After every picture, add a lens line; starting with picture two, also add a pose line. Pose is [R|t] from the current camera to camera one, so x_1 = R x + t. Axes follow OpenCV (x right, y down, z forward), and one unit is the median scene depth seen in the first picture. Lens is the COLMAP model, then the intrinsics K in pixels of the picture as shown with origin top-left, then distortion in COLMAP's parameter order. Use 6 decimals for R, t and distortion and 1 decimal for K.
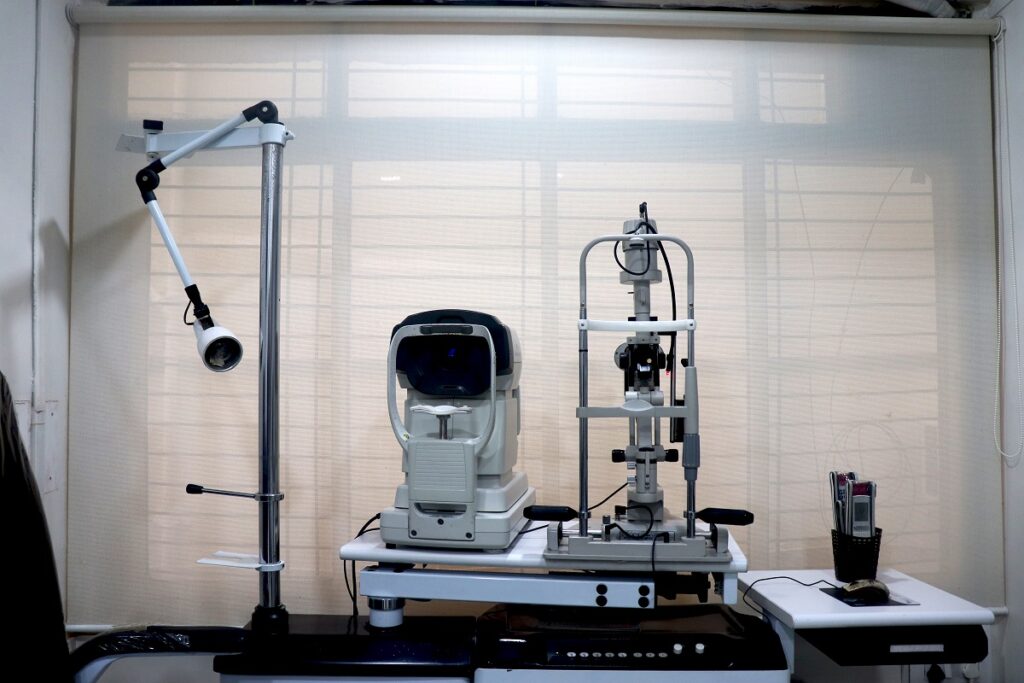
lens RADIAL K [[860.1, 0, 513.5], [0, 860.1, 329.7], [0, 0, 1]] dist [-0.158397, 0.138460]
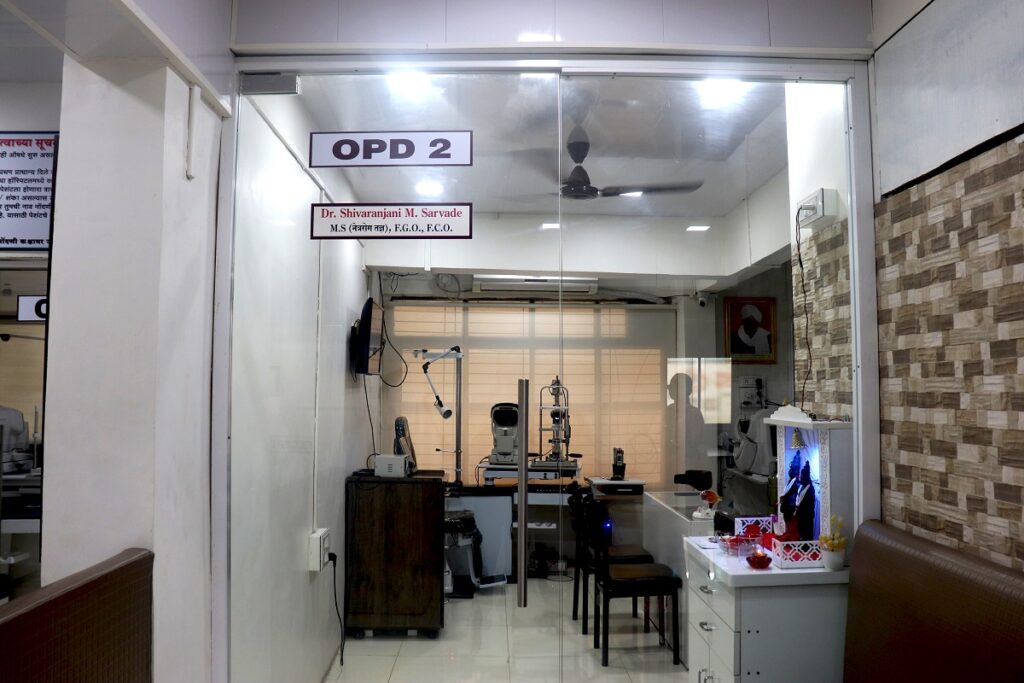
lens RADIAL K [[860.1, 0, 513.5], [0, 860.1, 329.7], [0, 0, 1]] dist [-0.158397, 0.138460]
pose [[0.999419, 0.009276, 0.032802, -0.172425], [-0.008404, 0.999610, -0.026639, -0.248360], [-0.033037, 0.026348, 0.999107, -2.853673]]
